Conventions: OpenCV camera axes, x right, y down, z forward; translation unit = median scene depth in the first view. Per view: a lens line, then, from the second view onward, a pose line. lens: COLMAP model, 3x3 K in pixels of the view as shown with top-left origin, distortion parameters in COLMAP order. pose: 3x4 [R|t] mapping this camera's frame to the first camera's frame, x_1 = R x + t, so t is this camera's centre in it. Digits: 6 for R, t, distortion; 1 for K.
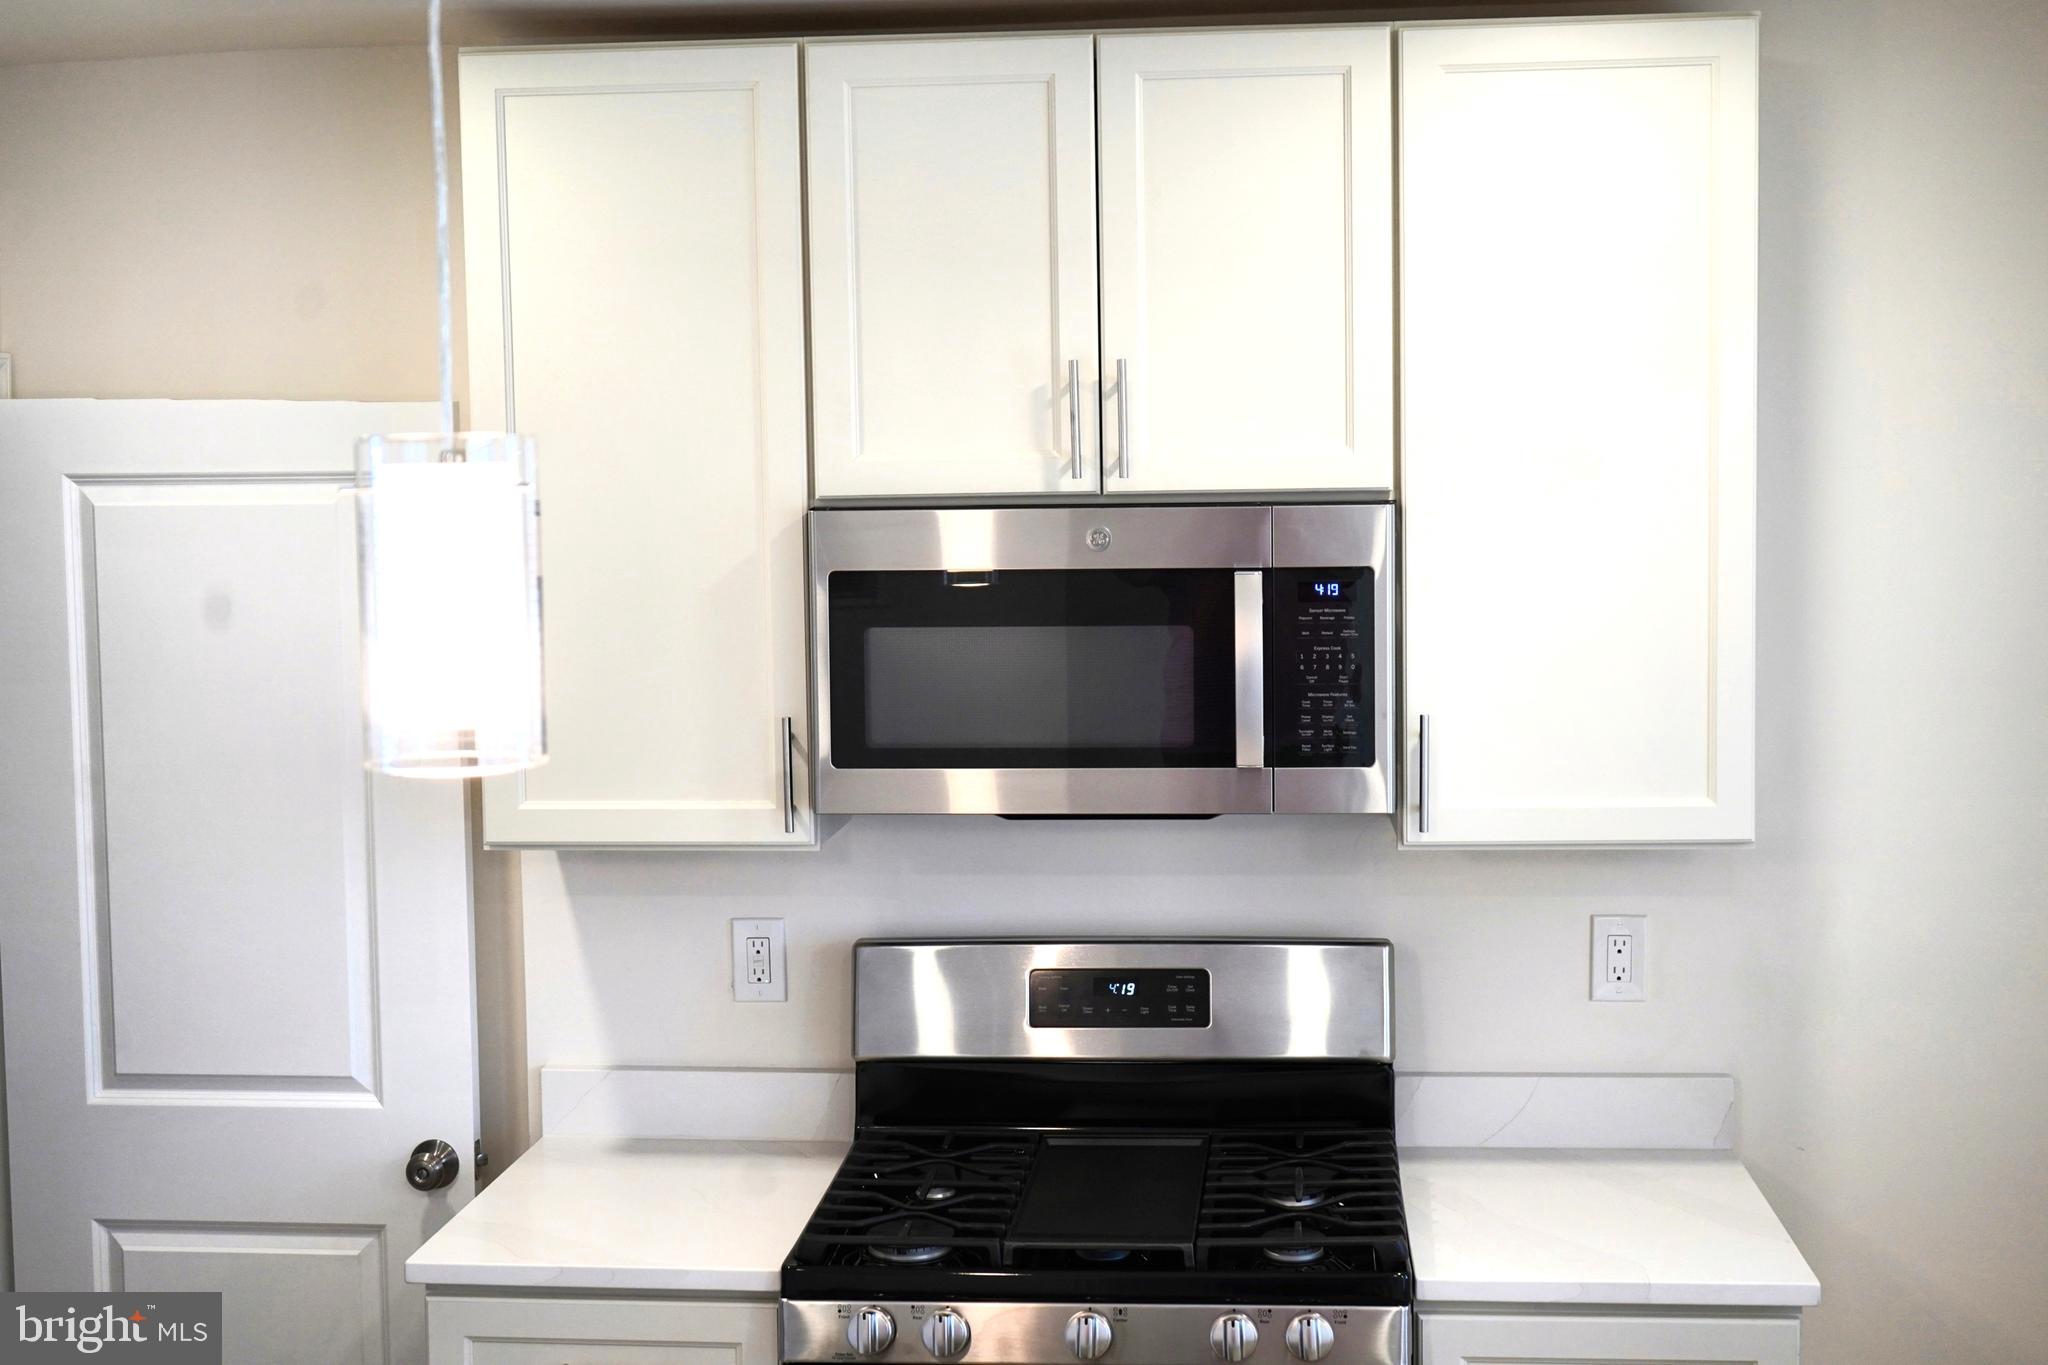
lens RADIAL K [[2653.1, 0, 1023.5], [0, 2653.1, 688.7], [0, 0, 1]] dist [-0.016132, 0.000000]
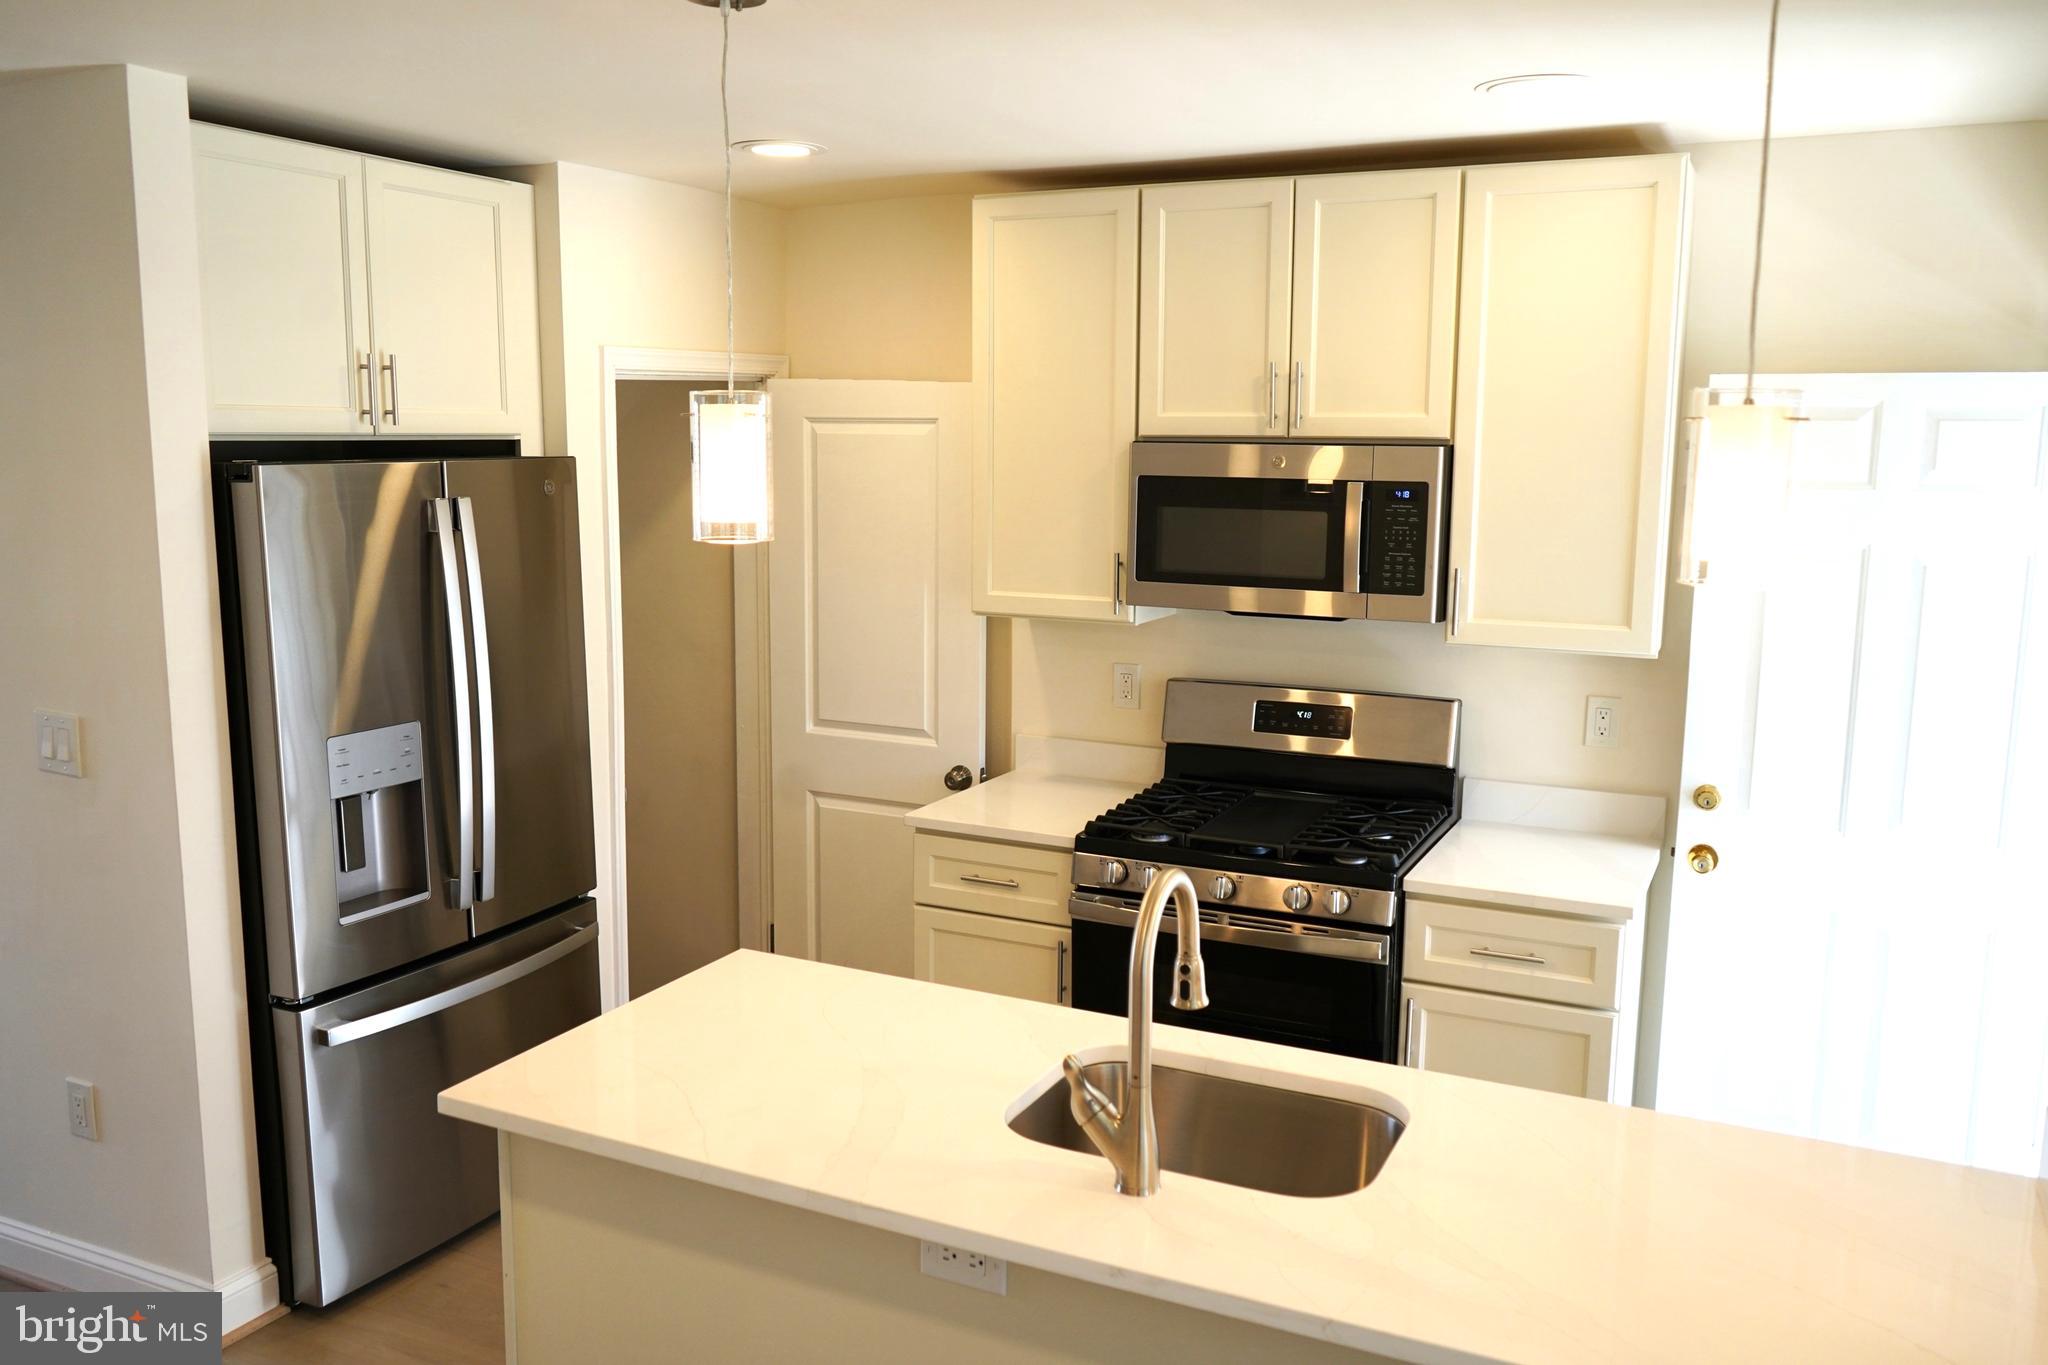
lens RADIAL K [[1614.3, 0, 1023.0], [0, 1614.3, 686.4], [0, 0, 1]] dist [-0.026990, 0.021361]
pose [[0.935026, 0.075155, -0.346523, 0.254318], [-0.048503, 0.995203, 0.084965, 0.010823], [0.351246, -0.062637, 0.934186, -0.099116]]
